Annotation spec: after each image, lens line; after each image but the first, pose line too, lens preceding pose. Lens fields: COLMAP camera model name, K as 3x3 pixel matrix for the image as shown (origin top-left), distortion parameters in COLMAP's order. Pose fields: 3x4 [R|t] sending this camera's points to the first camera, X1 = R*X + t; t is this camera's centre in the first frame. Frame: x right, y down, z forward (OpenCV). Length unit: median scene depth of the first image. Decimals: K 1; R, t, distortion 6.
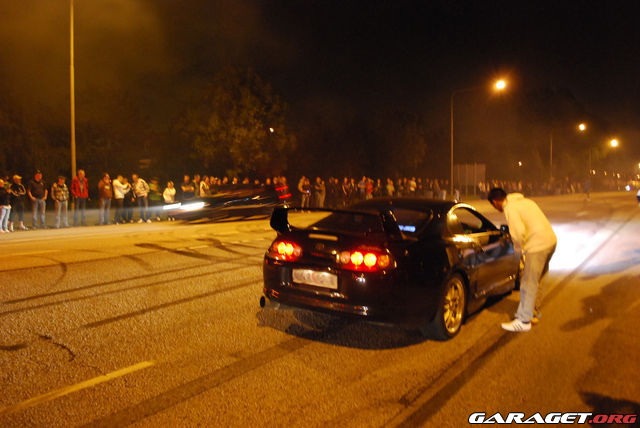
lens RADIAL K [[500.9, 0, 318.4], [0, 500.9, 218.2], [0, 0, 1]] dist [-0.079136, 0.006110]
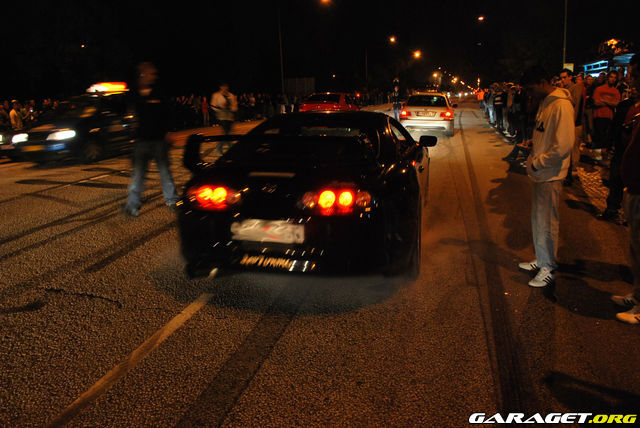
lens RADIAL K [[500.9, 0, 319.3], [0, 500.9, 214.1], [0, 0, 1]] dist [-0.079136, 0.006110]
pose [[0.934764, -0.113765, 0.336562, -0.411728], [0.060125, 0.984336, 0.165735, -0.002210], [-0.350144, -0.134687, 0.926962, 0.056041]]
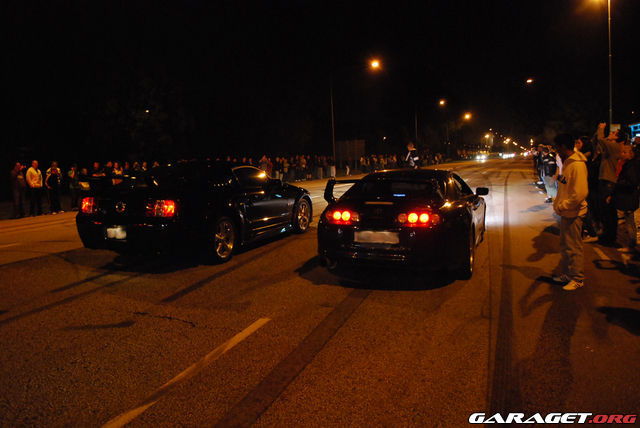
lens RADIAL K [[500.9, 0, 319.2], [0, 500.9, 215.0], [0, 0, 1]] dist [-0.079136, 0.006110]
pose [[0.965629, -0.065907, 0.251431, -0.455724], [0.056918, 0.997458, 0.042868, 0.006645], [-0.253617, -0.027083, 0.966926, -0.143541]]
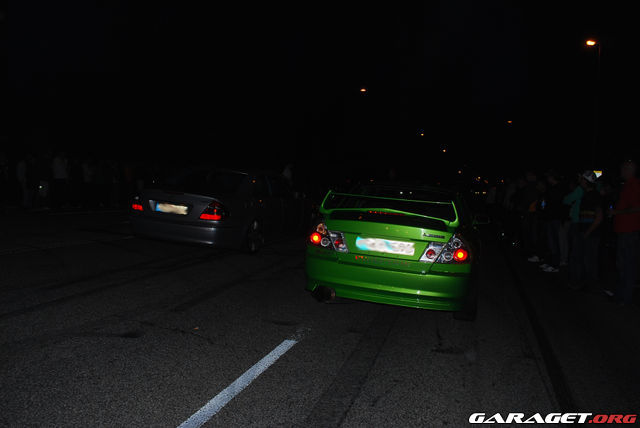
lens RADIAL K [[500.9, 0, 319.9], [0, 500.9, 211.1], [0, 0, 1]] dist [-0.079136, 0.006110]
pose [[0.949859, 0.036245, 0.310570, -0.567455], [-0.036270, 0.999326, -0.005697, 0.021531], [-0.310567, -0.005853, 0.950533, -0.014225]]
